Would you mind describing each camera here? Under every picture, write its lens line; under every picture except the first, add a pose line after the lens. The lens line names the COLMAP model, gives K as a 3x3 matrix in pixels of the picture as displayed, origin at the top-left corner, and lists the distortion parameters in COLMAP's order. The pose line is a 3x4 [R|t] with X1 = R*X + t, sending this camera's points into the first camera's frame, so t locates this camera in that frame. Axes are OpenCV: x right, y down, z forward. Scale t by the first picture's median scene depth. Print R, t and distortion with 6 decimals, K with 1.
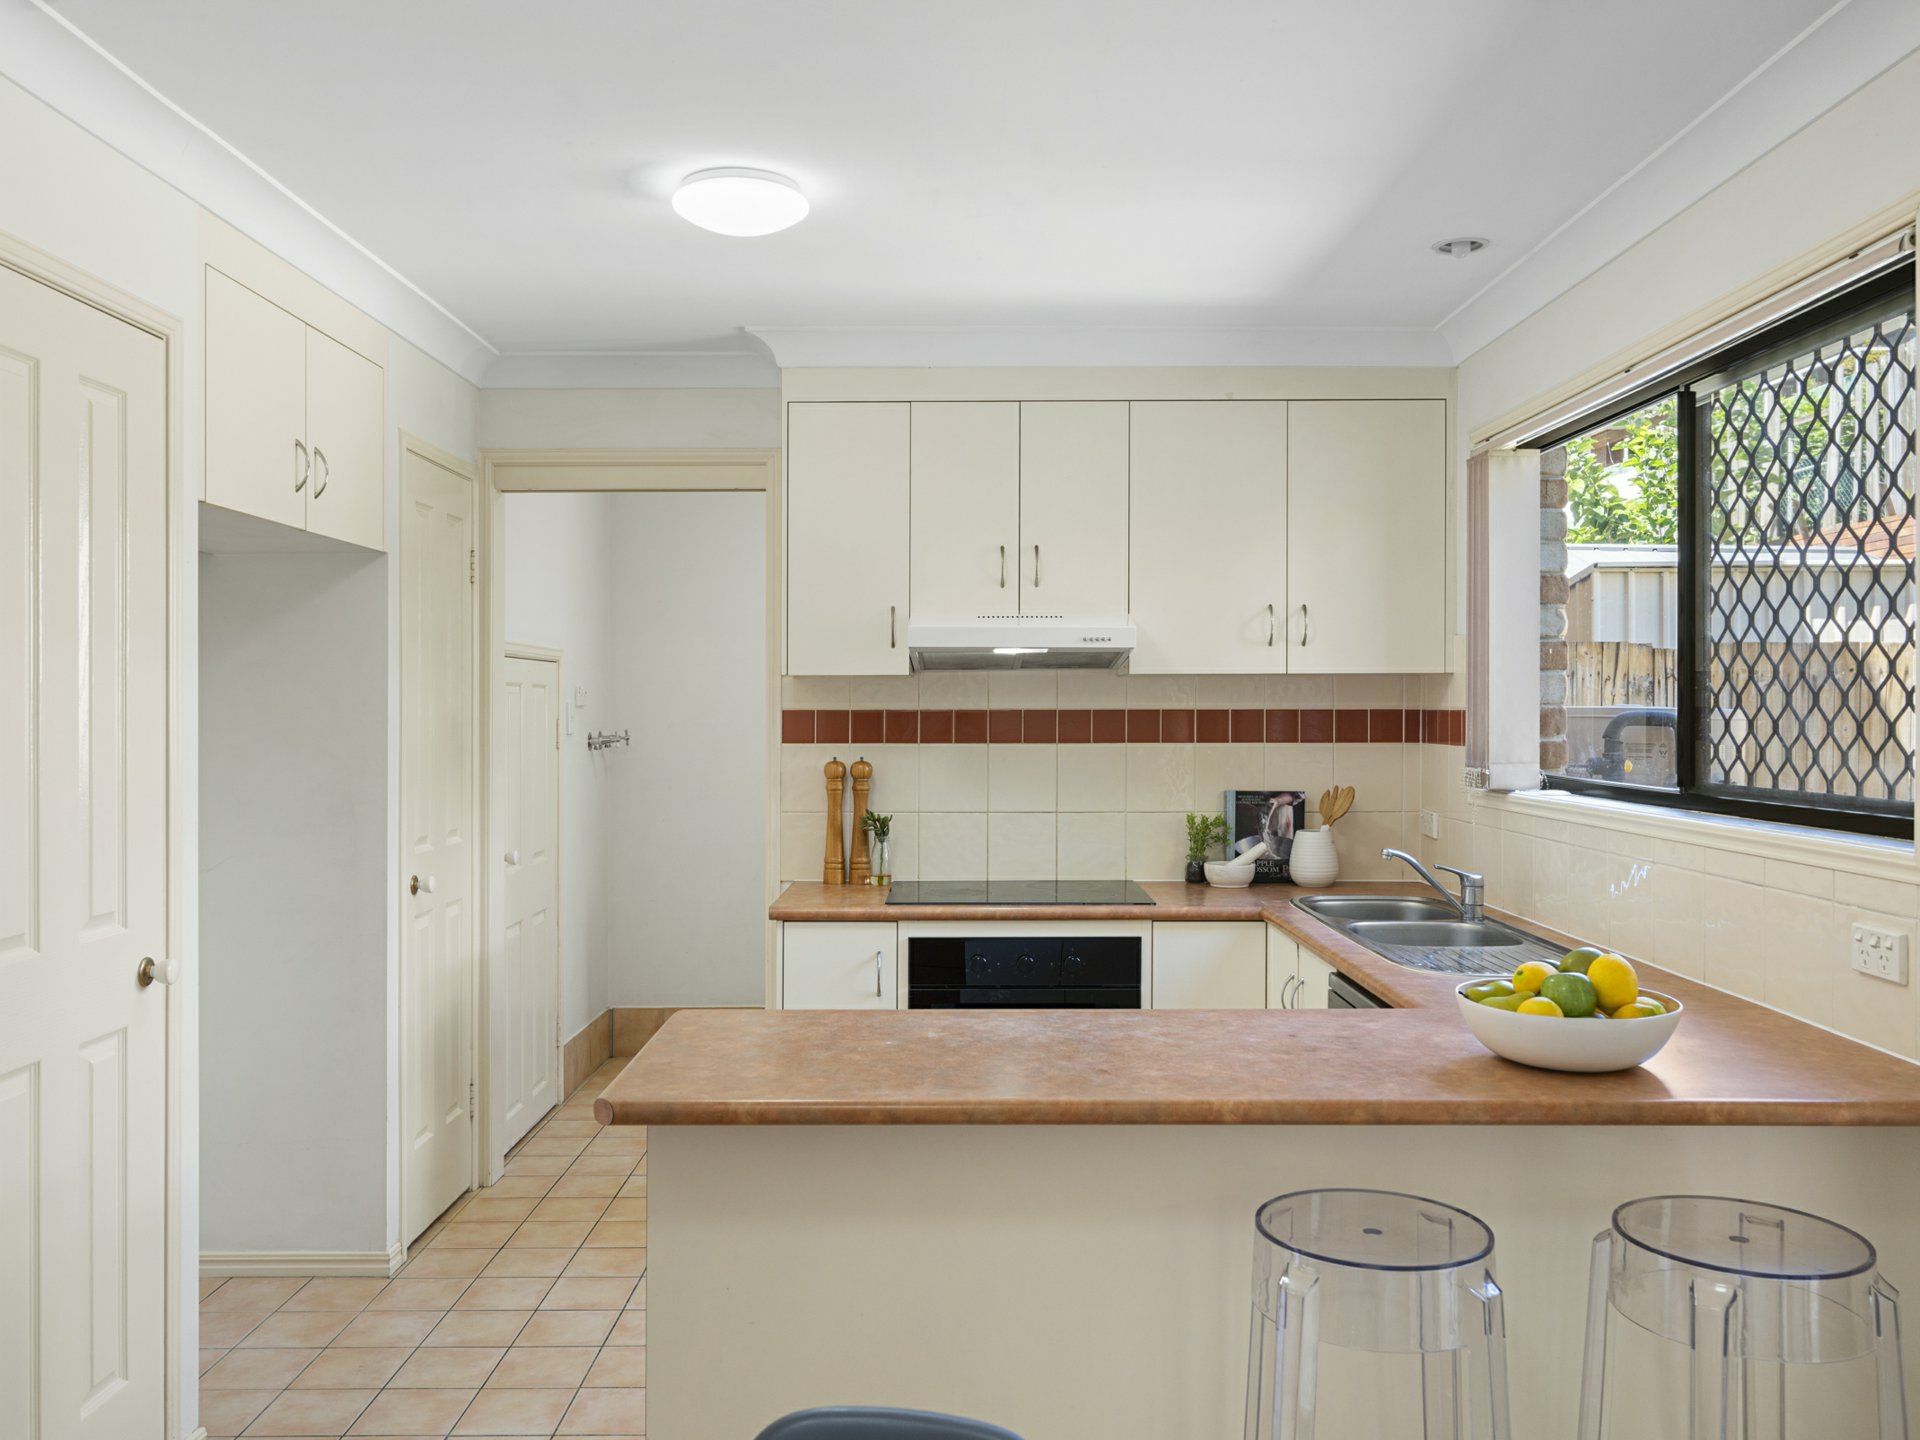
lens RADIAL K [[1459.4, 0, 949.9], [0, 1459.4, 711.6], [0, 0, 1]] dist [-0.007650, 0.000172]
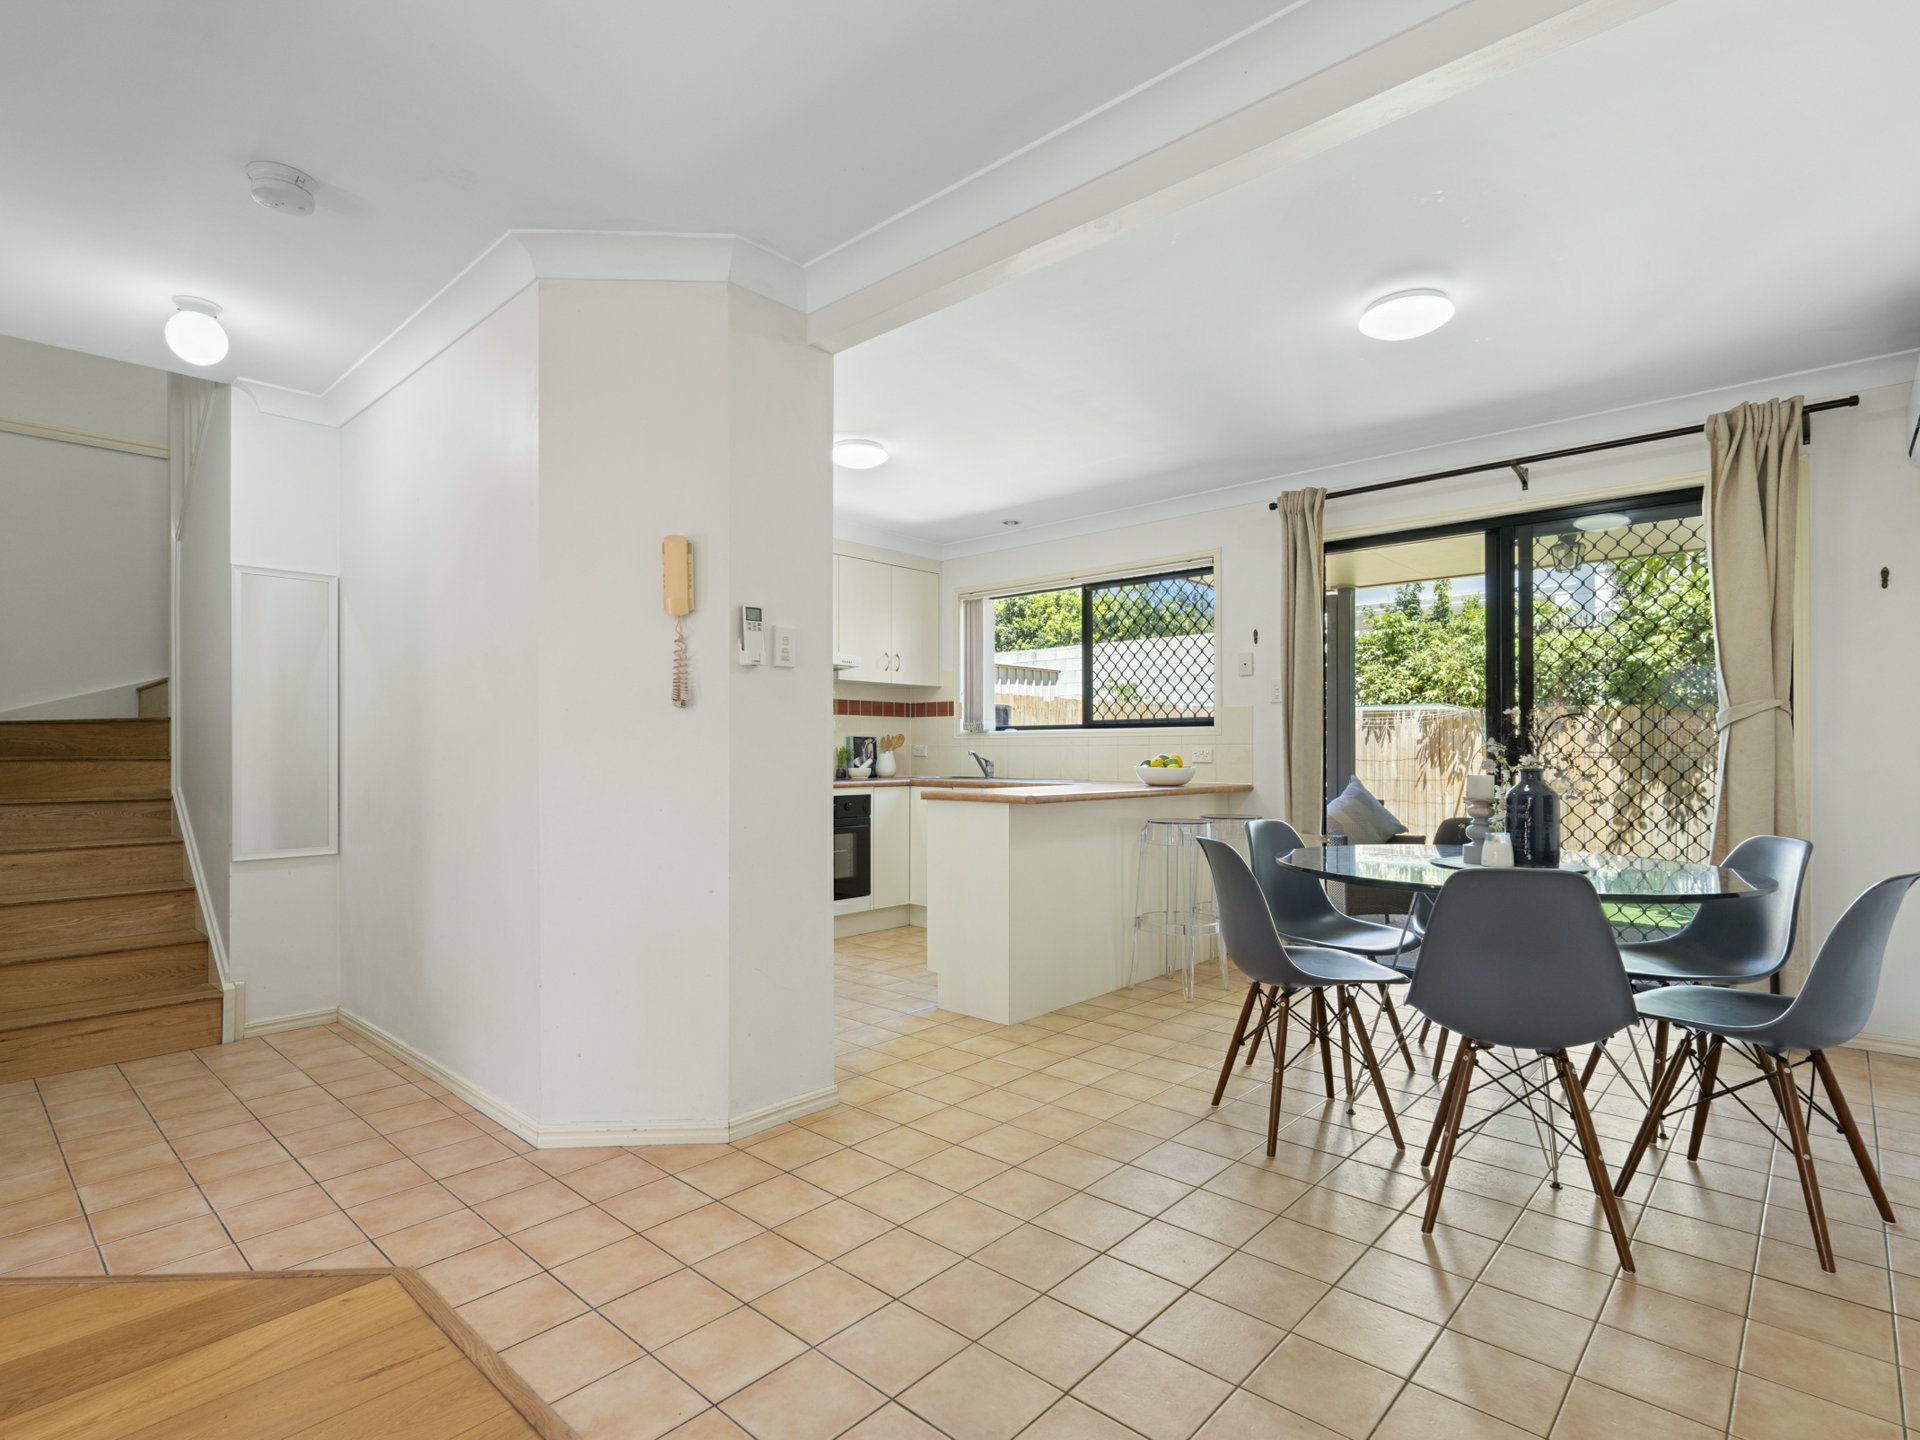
lens RADIAL K [[951.6, 0, 963.2], [0, 951.6, 737.6], [0, 0, 1]] dist [0.000936, -0.000211]
pose [[0.664389, 0.012196, 0.747288, -0.781038], [0.002911, 0.999817, -0.018905, 0.084786], [-0.747382, 0.014736, 0.664231, -0.076815]]
